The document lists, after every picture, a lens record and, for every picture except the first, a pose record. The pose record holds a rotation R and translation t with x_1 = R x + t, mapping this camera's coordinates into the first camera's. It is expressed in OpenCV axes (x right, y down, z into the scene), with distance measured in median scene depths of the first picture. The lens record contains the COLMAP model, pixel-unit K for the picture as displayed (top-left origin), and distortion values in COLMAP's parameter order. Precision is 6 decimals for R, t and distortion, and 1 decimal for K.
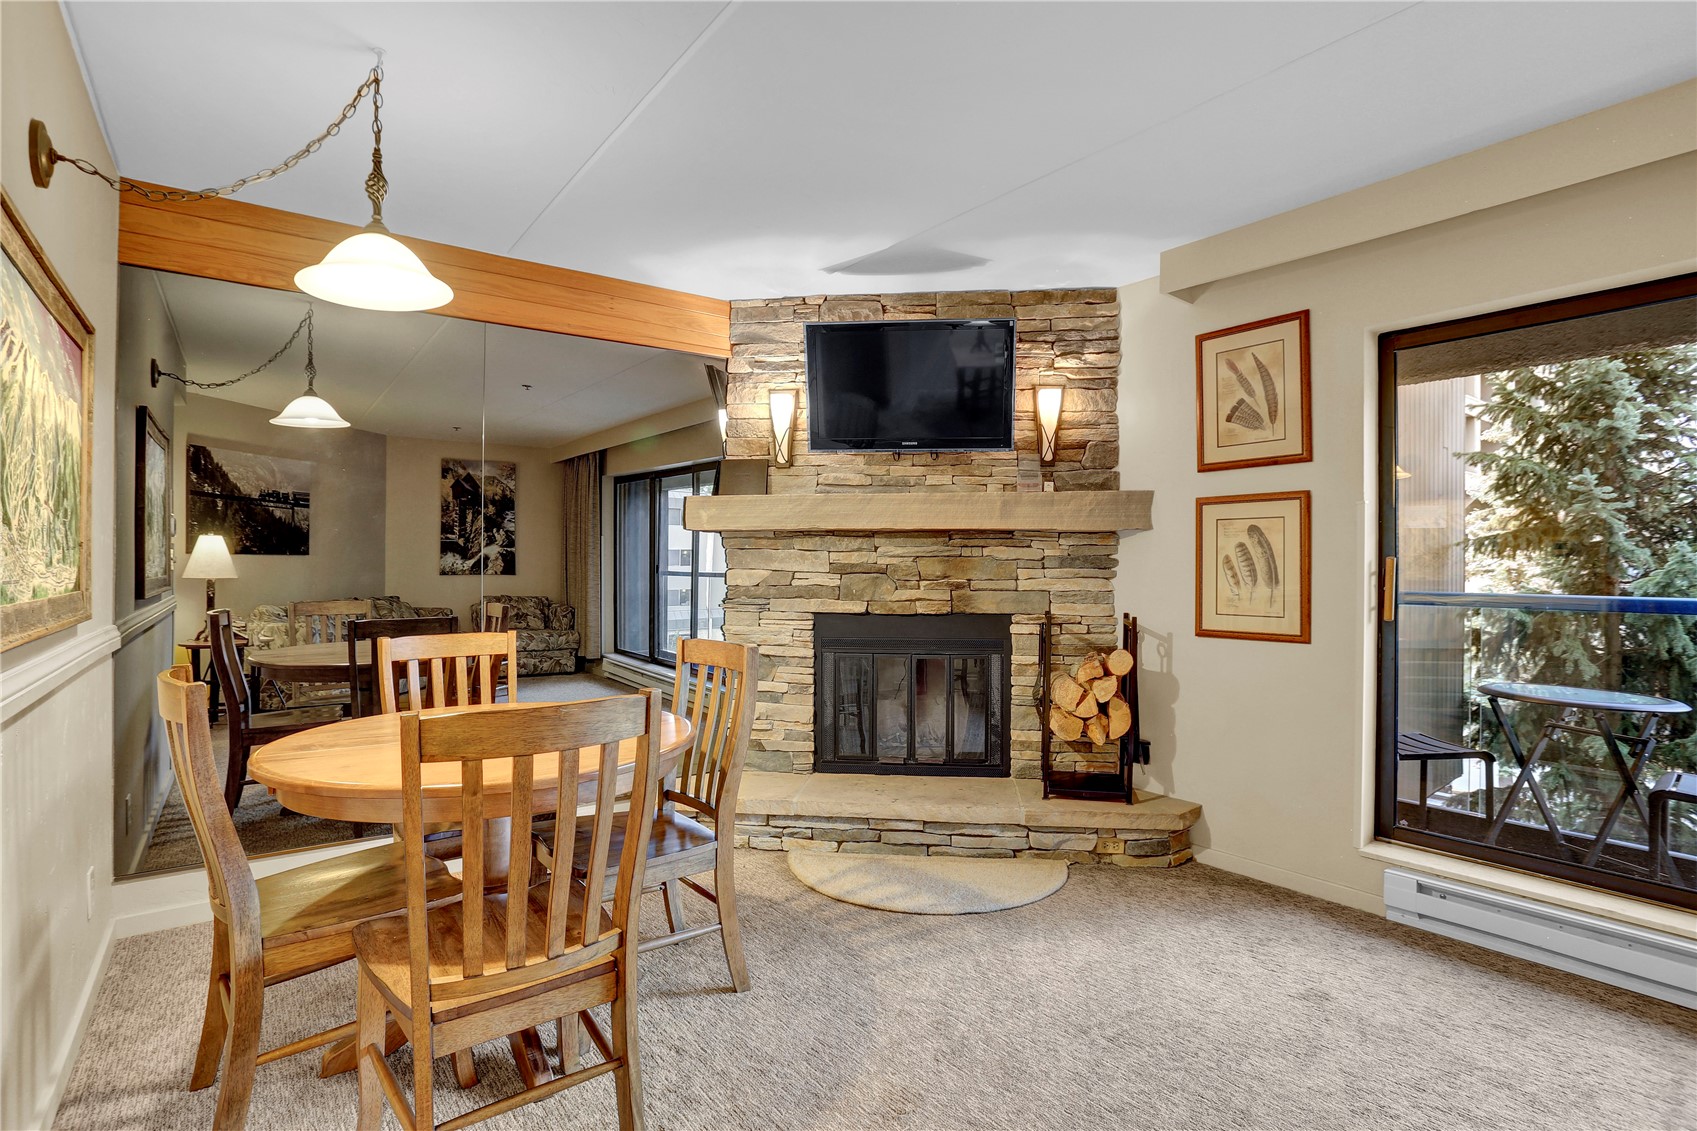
lens RADIAL K [[841.1, 0, 836.6], [0, 841.1, 561.9], [0, 0, 1]] dist [-0.068065, 0.025902]
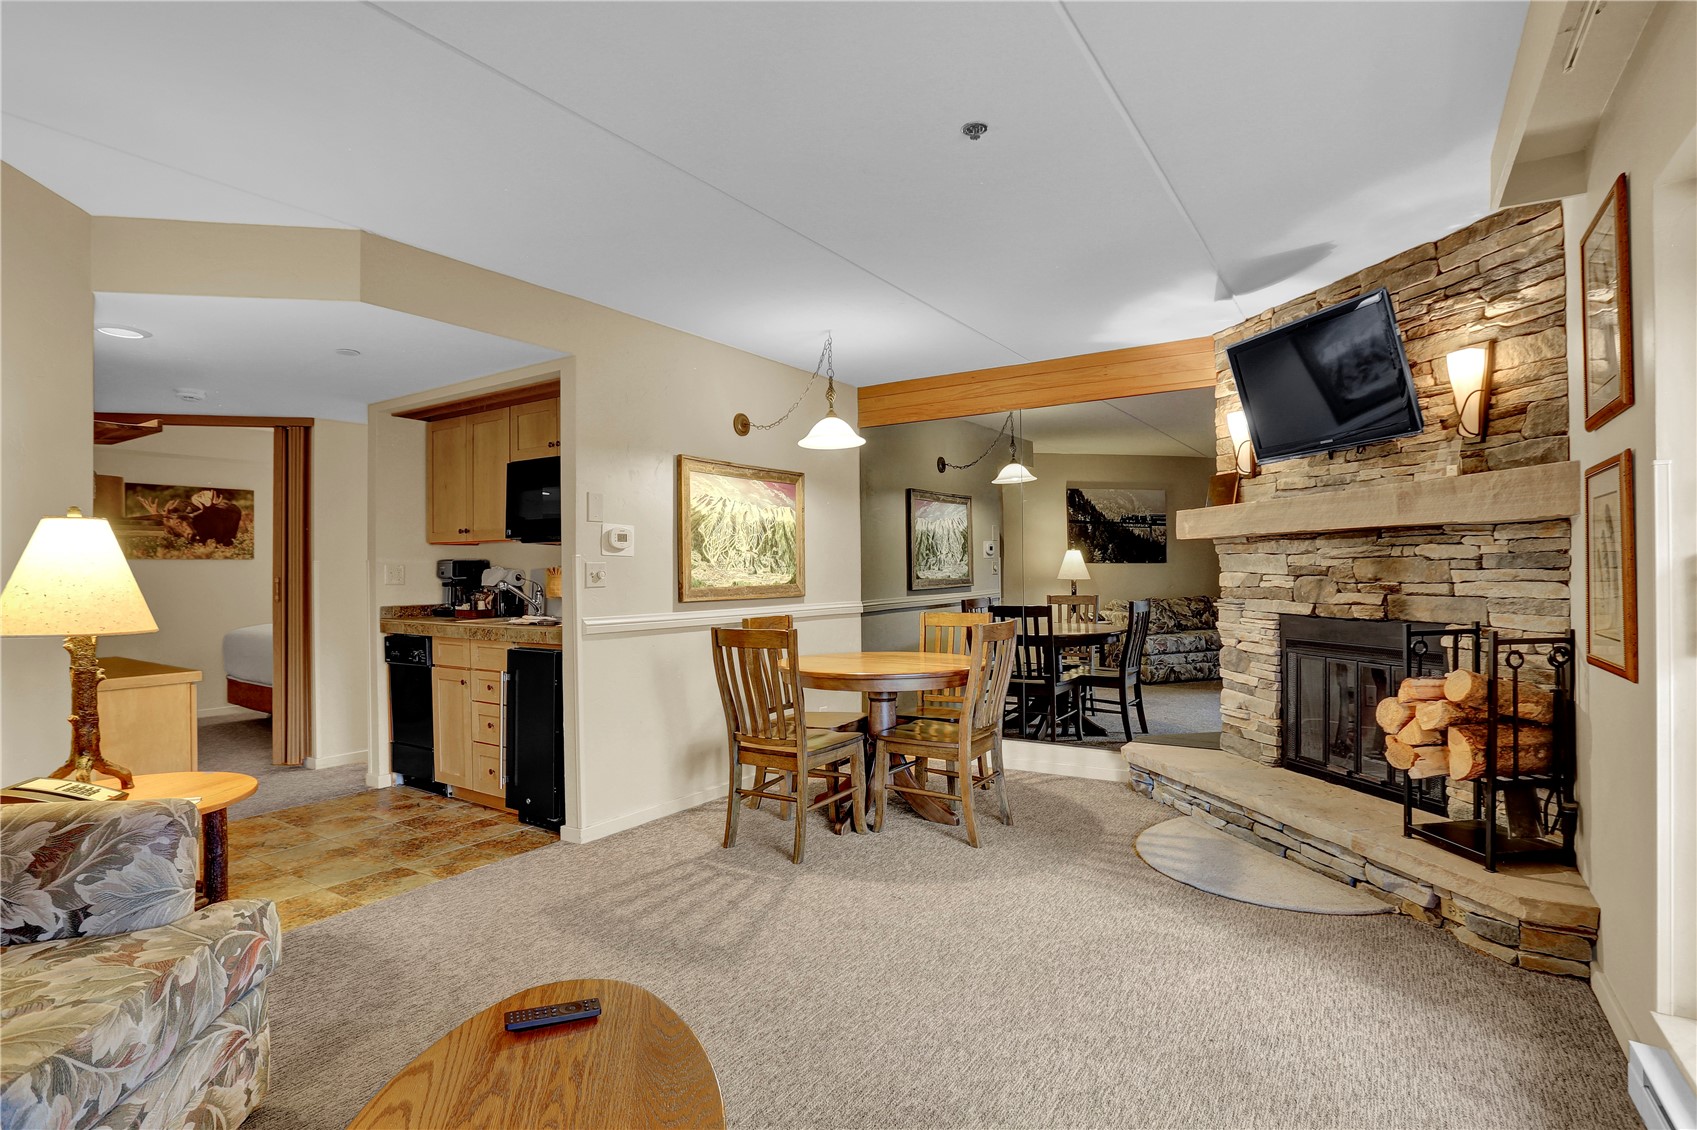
lens RADIAL K [[841.1, 0, 854.7], [0, 841.1, 565.7], [0, 0, 1]] dist [-0.068065, 0.025902]
pose [[0.343183, -0.012394, -0.939187, 0.789767], [0.015041, 0.999857, -0.007699, 0.001418], [0.939148, -0.011484, 0.343320, 0.162265]]
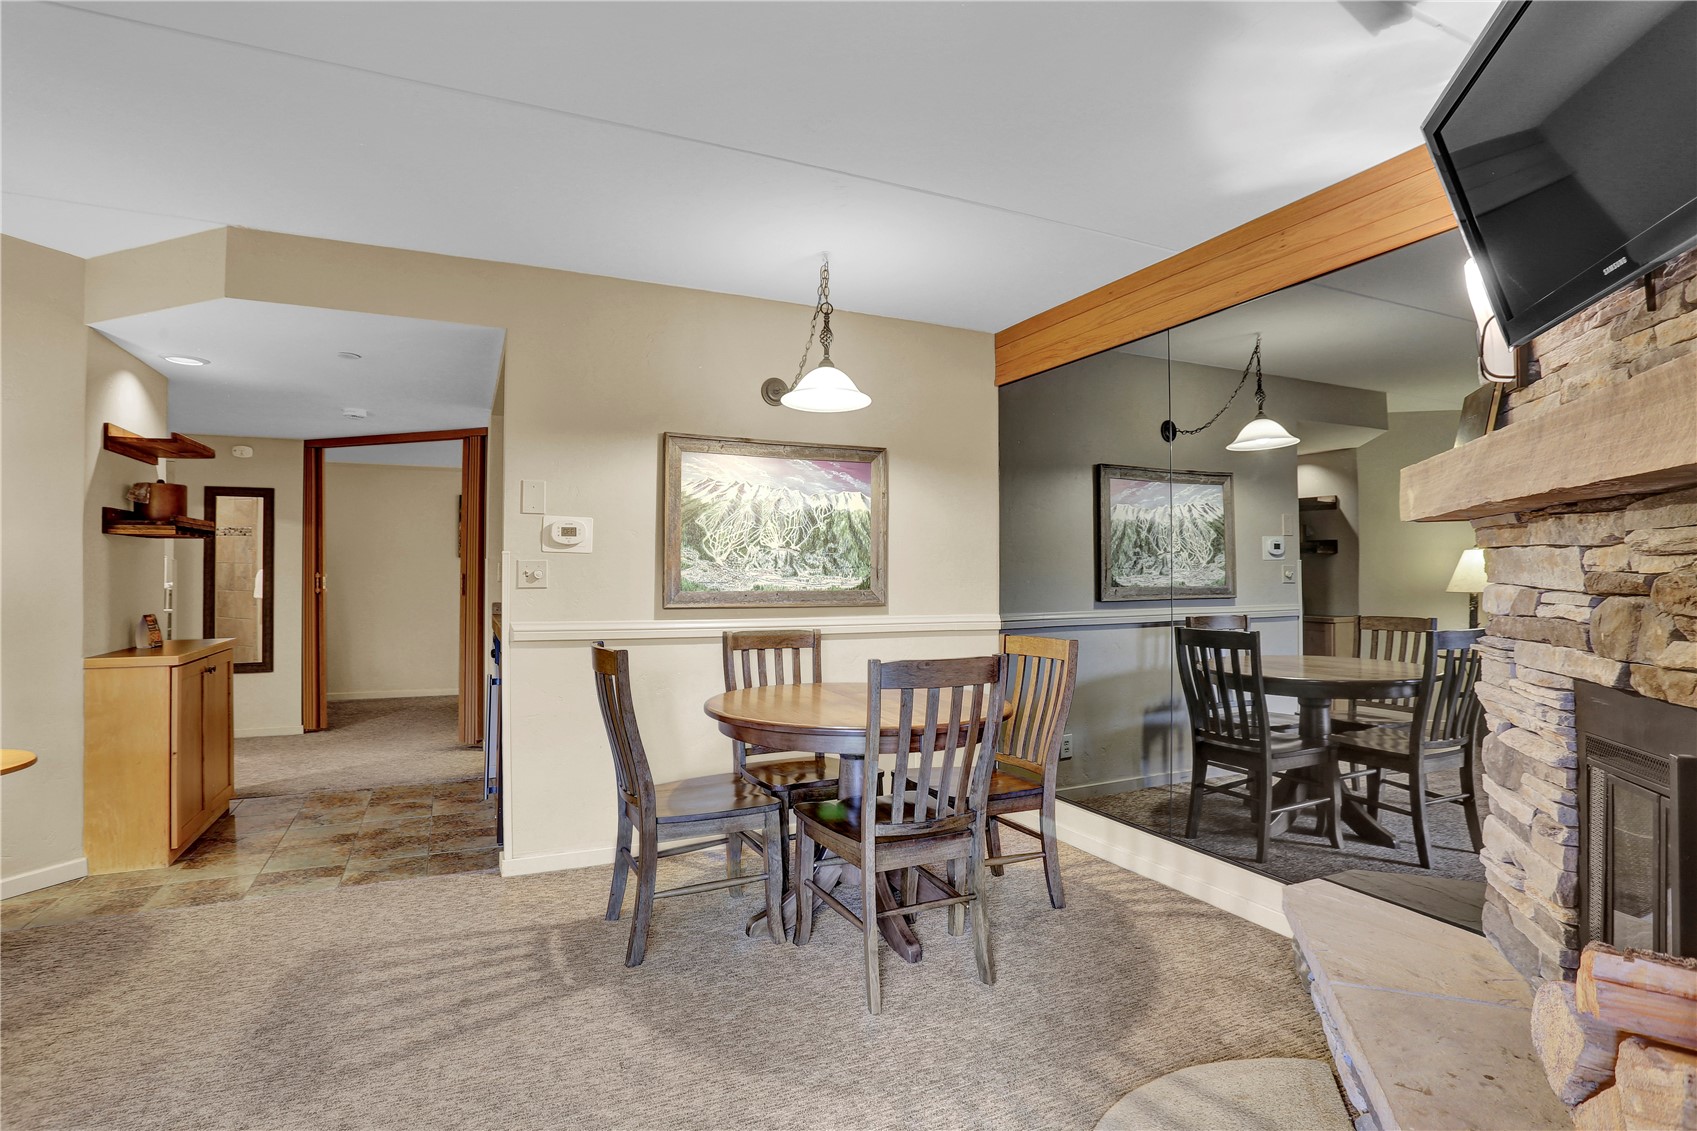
lens RADIAL K [[830.0, 0, 850.9], [0, 830.0, 563.3], [0, 0, 1]] dist [-0.063760, 0.024850]
pose [[-0.205890, -0.017810, -0.978413, 0.522019], [0.000265, 0.999833, -0.018256, 0.004694], [0.978575, -0.004018, -0.205851, 0.726146]]
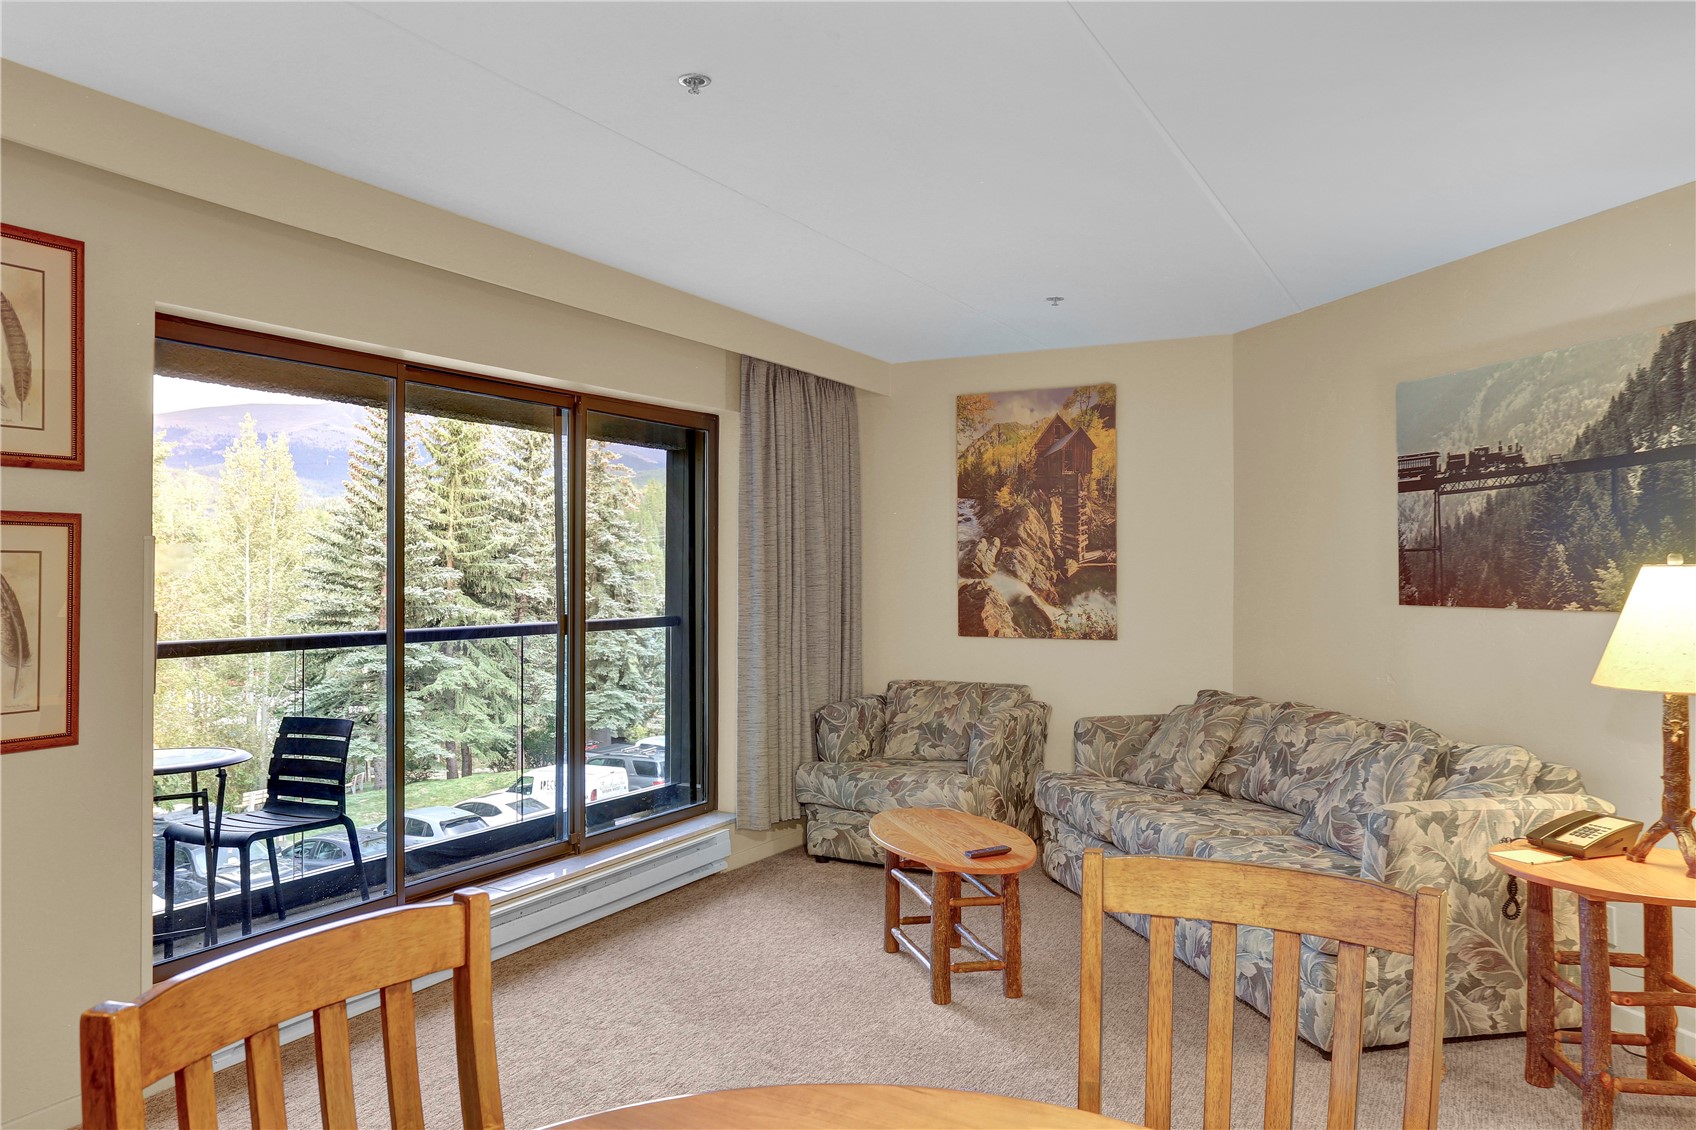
lens RADIAL K [[1186.8, 0, 837.0], [0, 1186.8, 562.6], [0, 0, 1]] dist [-0.036927, 0.041090]
pose [[-0.401024, 0.002600, 0.916064, -0.442487], [-0.007910, 0.999949, -0.006301, -0.037482], [-0.916033, -0.009773, -0.400983, 0.665621]]
